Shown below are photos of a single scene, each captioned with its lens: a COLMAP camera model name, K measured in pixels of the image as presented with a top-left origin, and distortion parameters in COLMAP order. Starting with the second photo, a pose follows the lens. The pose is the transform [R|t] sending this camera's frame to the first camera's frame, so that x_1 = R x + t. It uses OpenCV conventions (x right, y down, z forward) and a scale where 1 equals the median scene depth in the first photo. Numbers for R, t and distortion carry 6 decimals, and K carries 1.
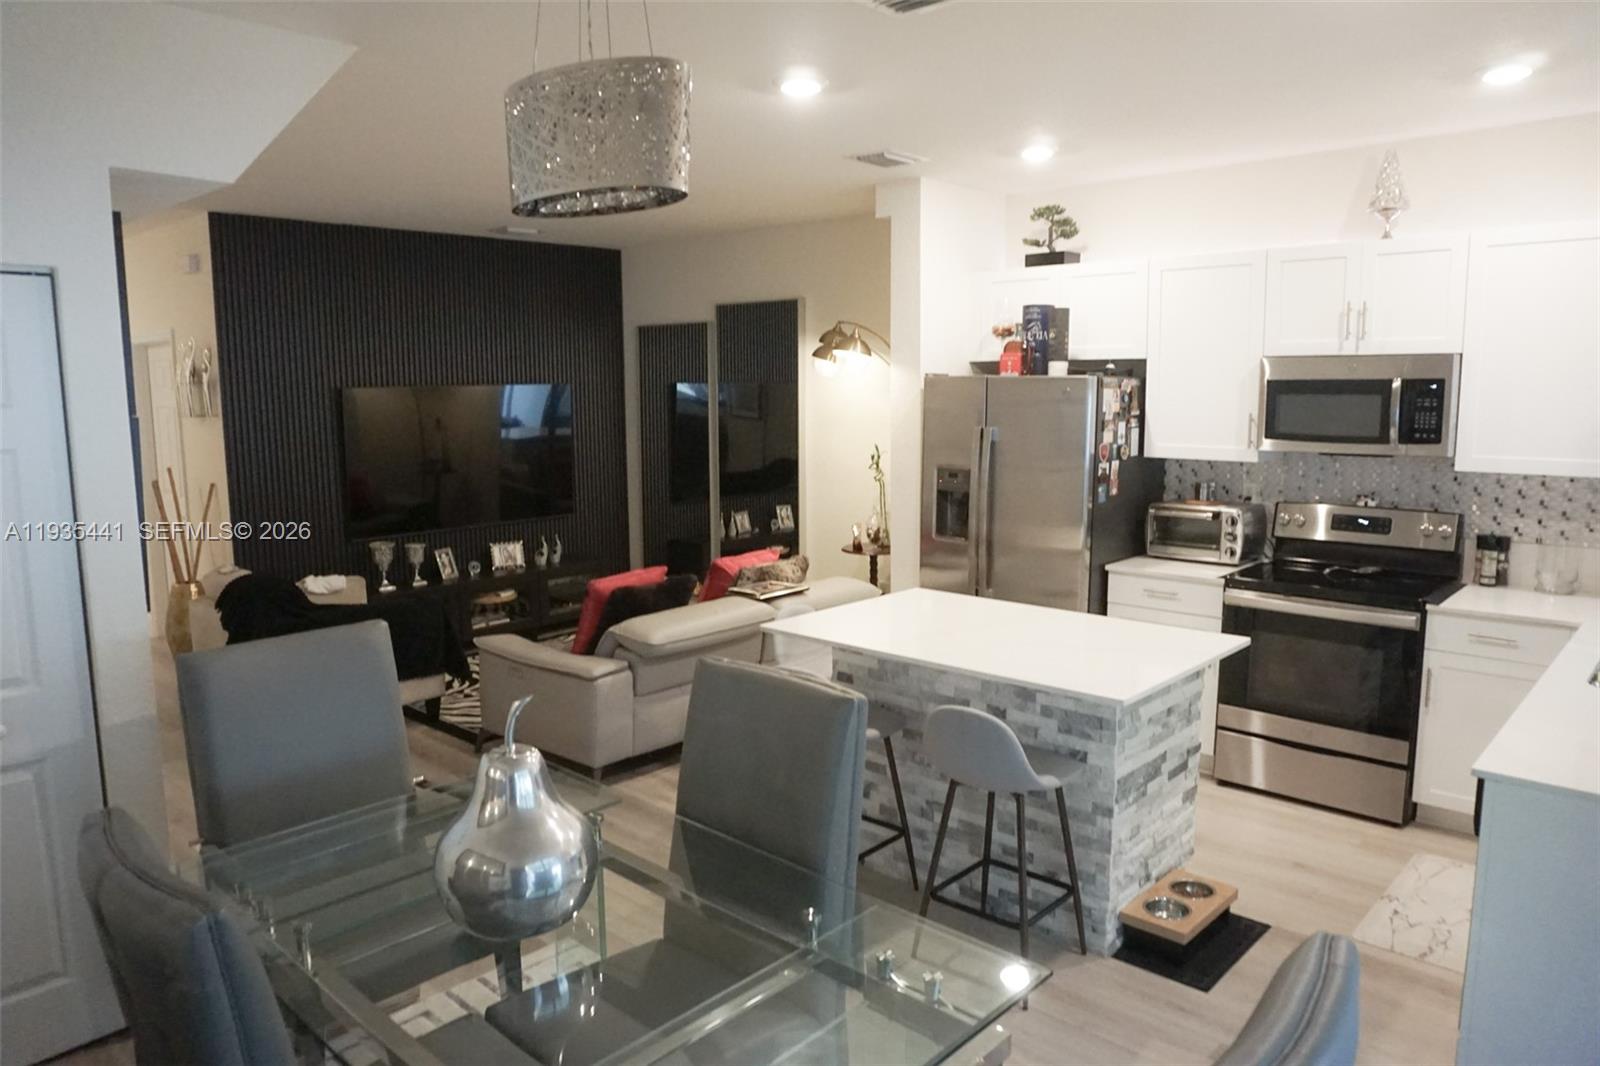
lens RADIAL K [[1069.0, 0, 800.0], [0, 1069.0, 533.0], [0, 0, 1]] dist [-0.052593, 0.033259]
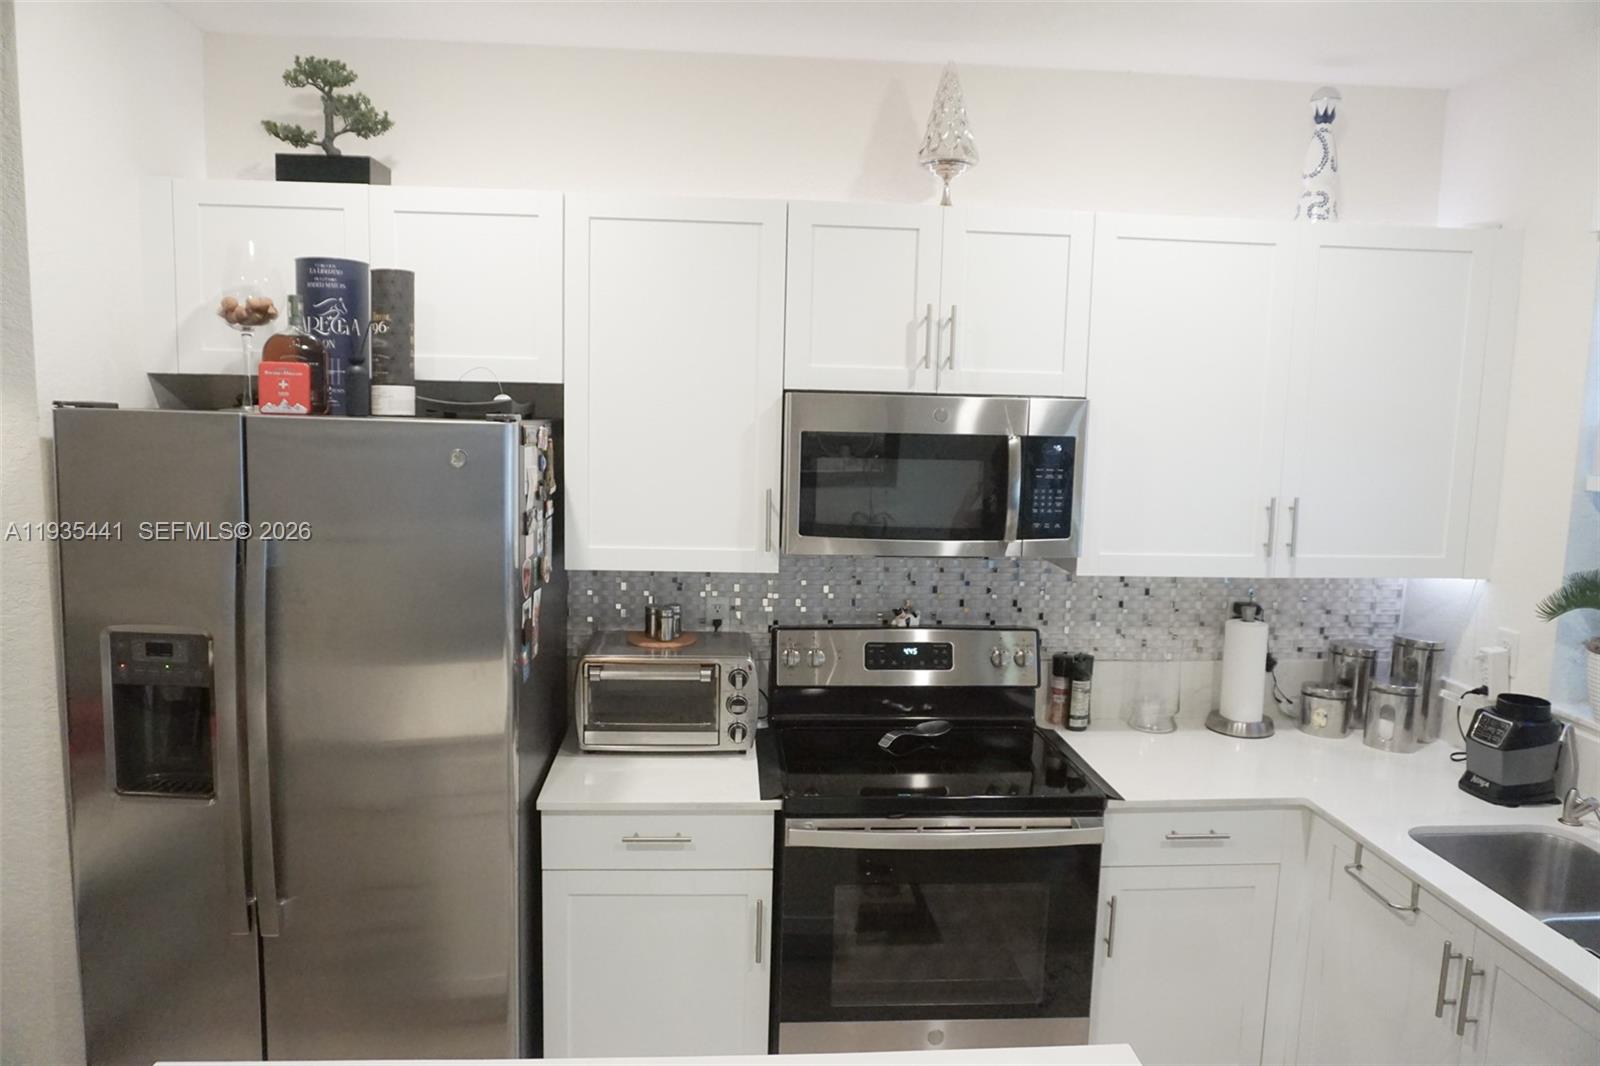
lens RADIAL K [[1069.0, 0, 800.0], [0, 1069.0, 533.0], [0, 0, 1]] dist [-0.052593, 0.033259]
pose [[0.678906, -0.065932, 0.731259, 0.016882], [0.072080, 0.997134, 0.022985, -0.094373], [-0.730679, 0.037104, 0.681712, 0.557541]]
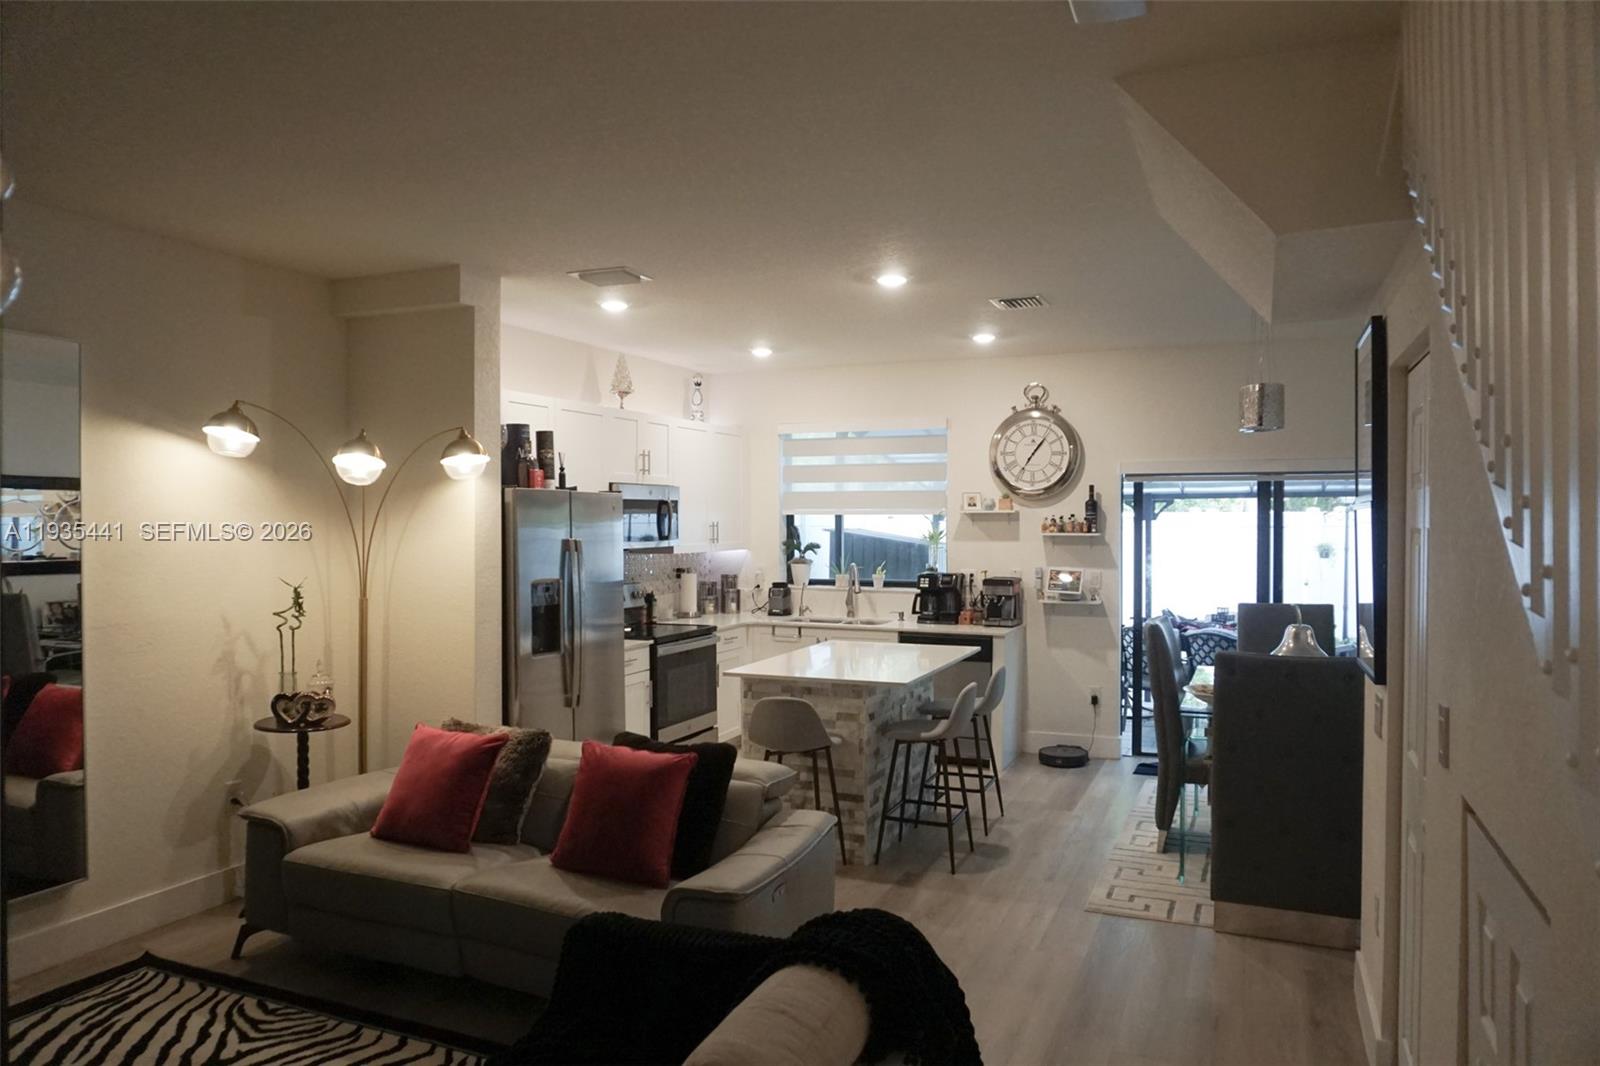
lens RADIAL K [[1069.0, 0, 800.0], [0, 1069.0, 533.0], [0, 0, 1]] dist [-0.052593, 0.033259]
pose [[-0.343017, 0.002746, 0.939325, -0.883430], [0.140885, 0.988835, 0.048556, -0.121247], [-0.928704, 0.148992, -0.339574, 1.147835]]
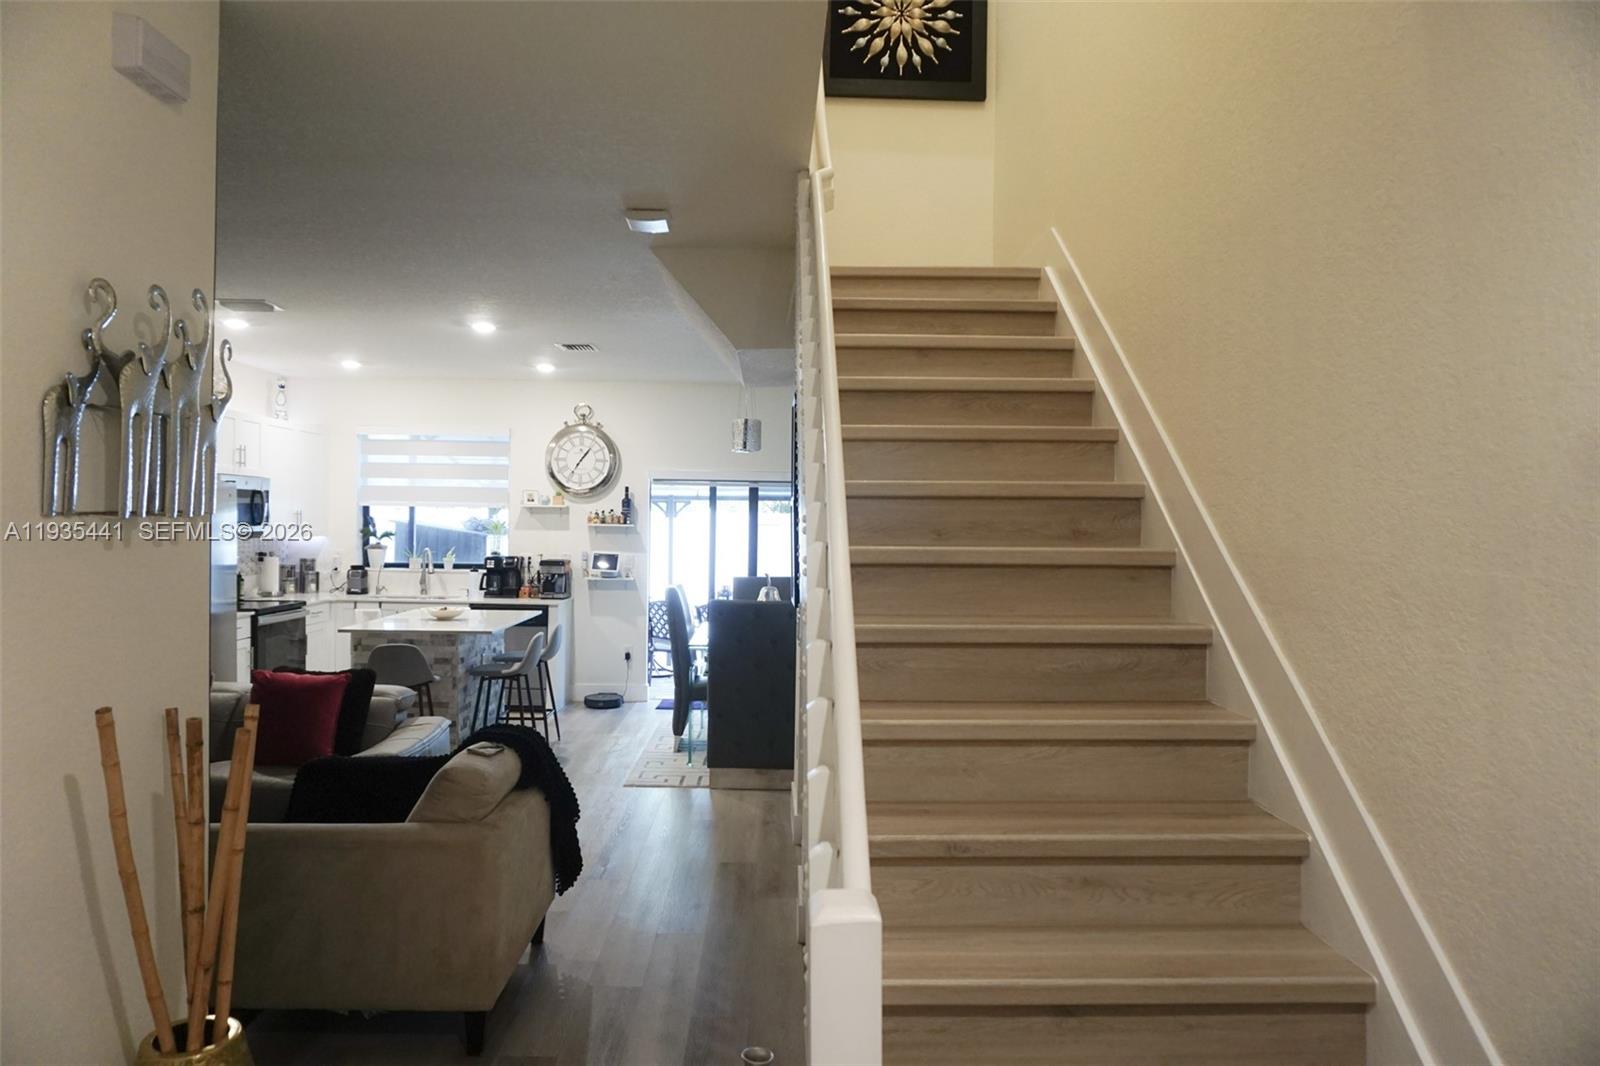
lens RADIAL K [[1075.7, 0, 800.0], [0, 1075.7, 533.0], [0, 0, 1]] dist [-0.039320, 0.023550]
pose [[-0.705888, -0.001006, 0.708323, -1.184891], [0.098843, 0.990075, 0.099909, -0.136025], [-0.701393, 0.140537, -0.698782, 1.376005]]
